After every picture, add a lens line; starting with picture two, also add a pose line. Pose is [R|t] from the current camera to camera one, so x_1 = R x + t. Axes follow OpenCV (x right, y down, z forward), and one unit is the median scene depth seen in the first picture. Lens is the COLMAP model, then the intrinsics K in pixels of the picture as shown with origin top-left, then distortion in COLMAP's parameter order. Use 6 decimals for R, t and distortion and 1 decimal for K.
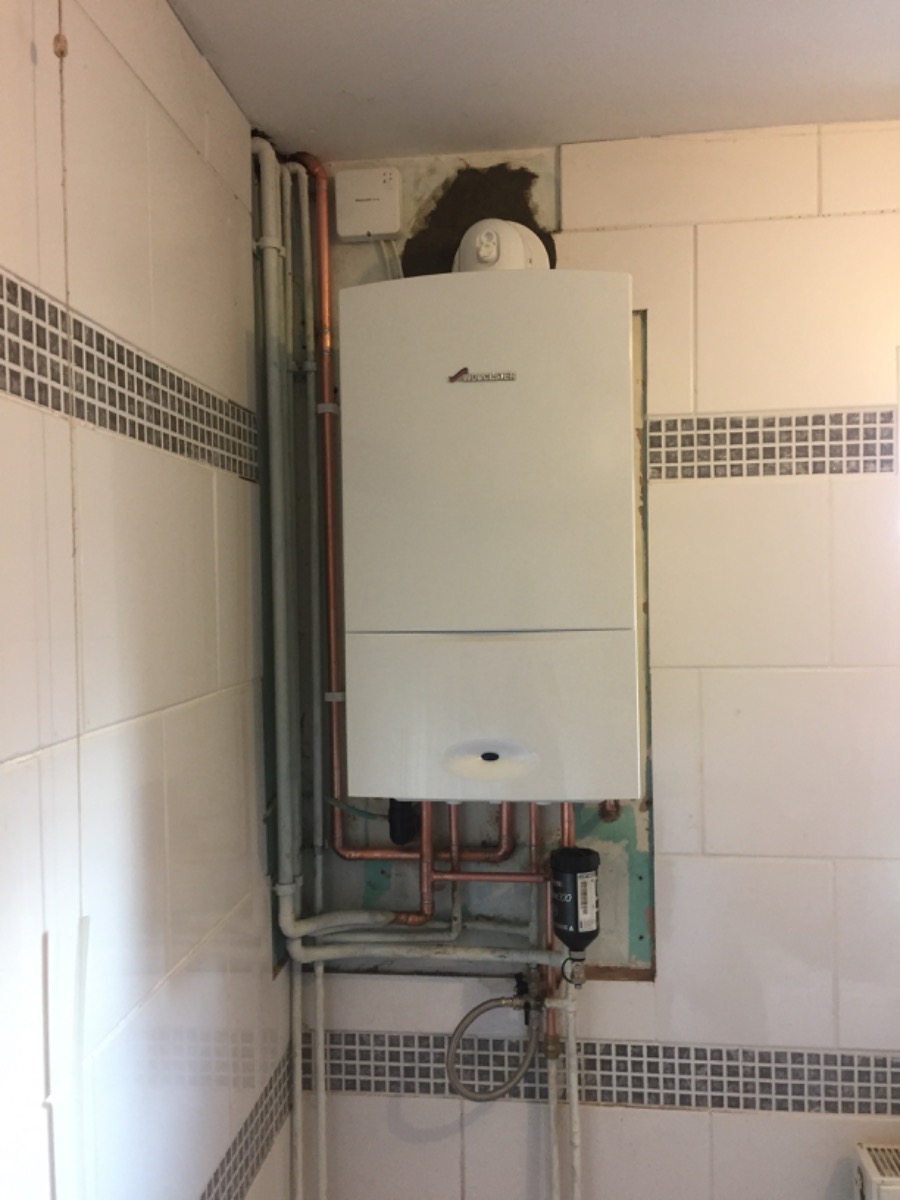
lens RADIAL K [[1050.6, 0, 448.6], [0, 1050.6, 579.5], [0, 0, 1]] dist [0.137828, -0.216316]
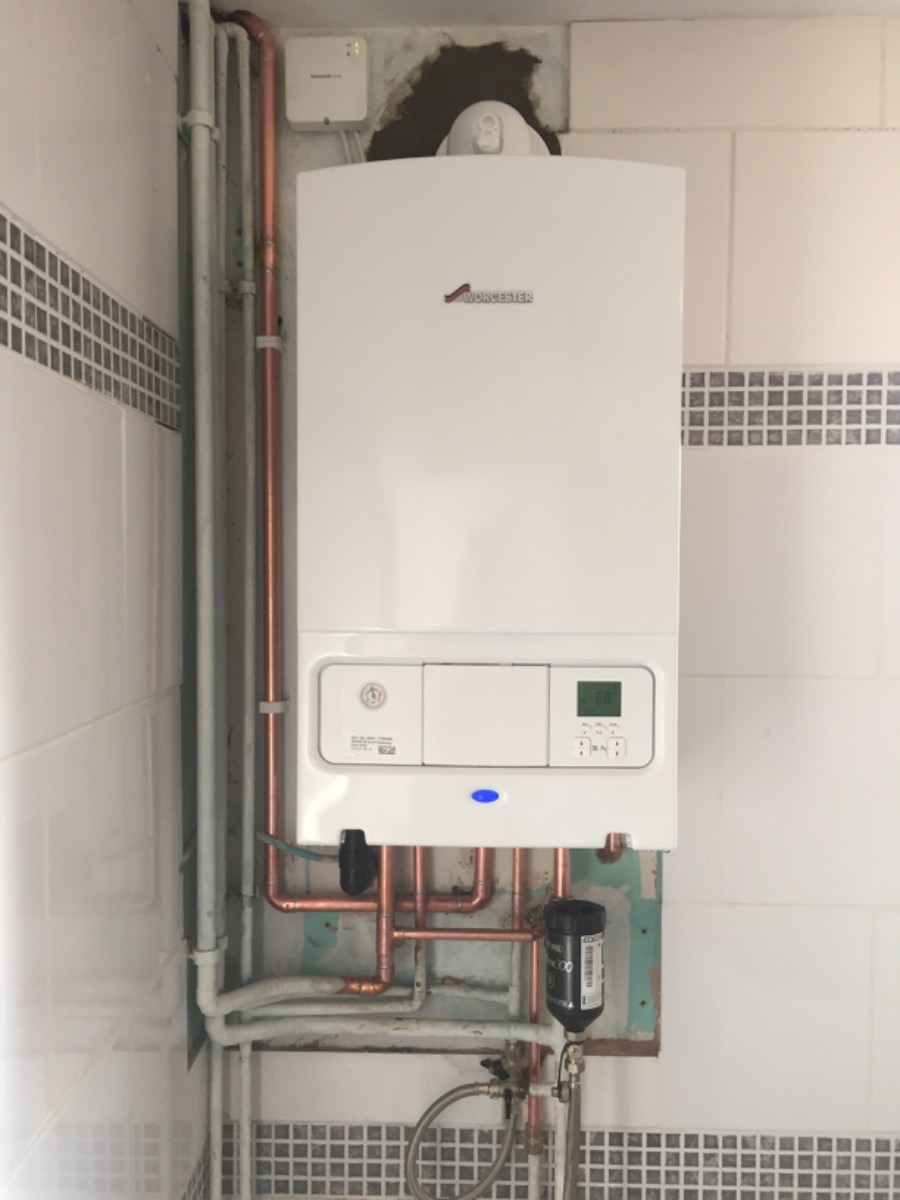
lens RADIAL K [[1050.6, 0, 448.6], [0, 1050.6, 579.5], [0, 0, 1]] dist [0.137828, -0.216316]
pose [[0.995717, 0.019771, 0.090313, -0.050310], [-0.021374, 0.999630, 0.016821, -0.001610], [-0.089947, -0.018679, 0.995771, 0.200035]]
